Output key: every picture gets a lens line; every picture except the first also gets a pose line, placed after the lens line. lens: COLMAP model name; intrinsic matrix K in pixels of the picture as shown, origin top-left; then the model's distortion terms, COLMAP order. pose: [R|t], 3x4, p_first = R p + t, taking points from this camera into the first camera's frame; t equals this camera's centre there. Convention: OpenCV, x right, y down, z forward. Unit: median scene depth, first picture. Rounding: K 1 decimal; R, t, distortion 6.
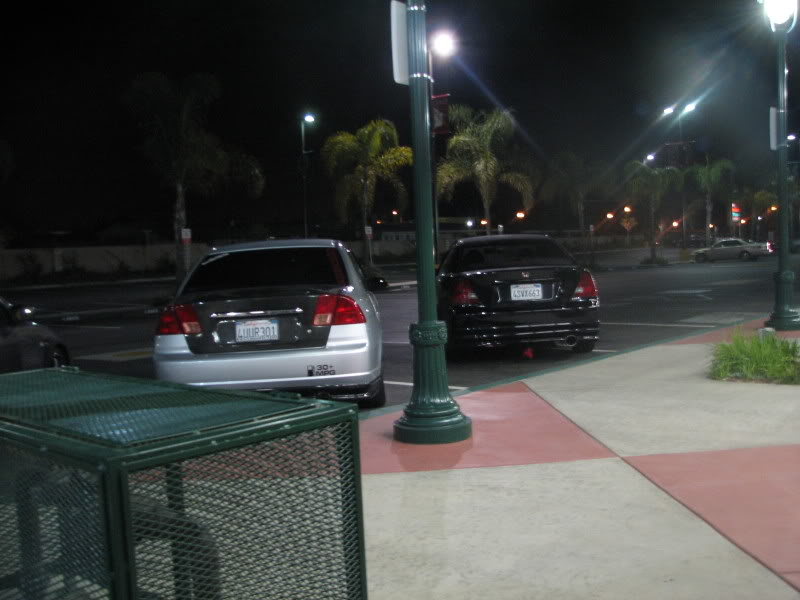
lens RADIAL K [[869.8, 0, 389.0], [0, 869.8, 295.6], [0, 0, 1]] dist [-0.203825, 0.278419]
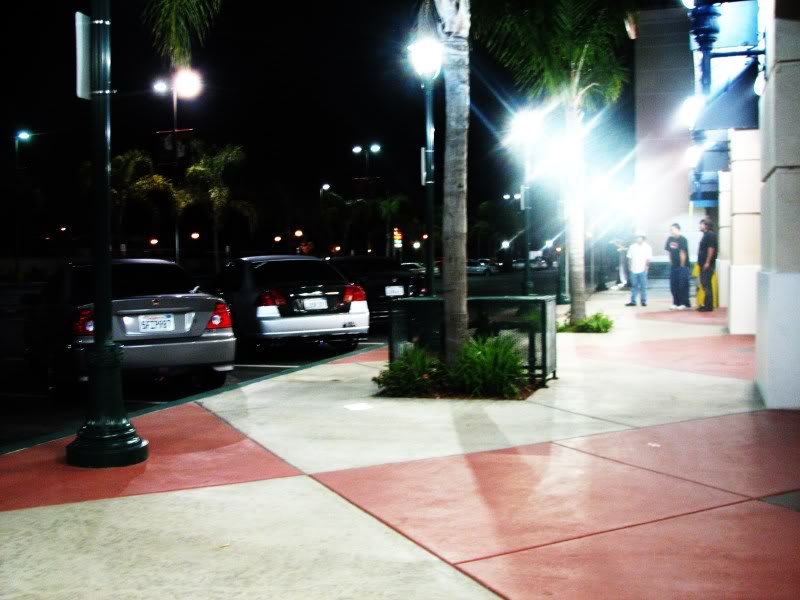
lens RADIAL K [[869.8, 0, 389.0], [0, 869.8, 295.6], [0, 0, 1]] dist [-0.203825, 0.278419]
pose [[0.921721, 0.013997, 0.387601, -0.130257], [-0.004645, 0.999675, -0.025054, 0.012291], [-0.387826, 0.021293, 0.921487, -0.139335]]
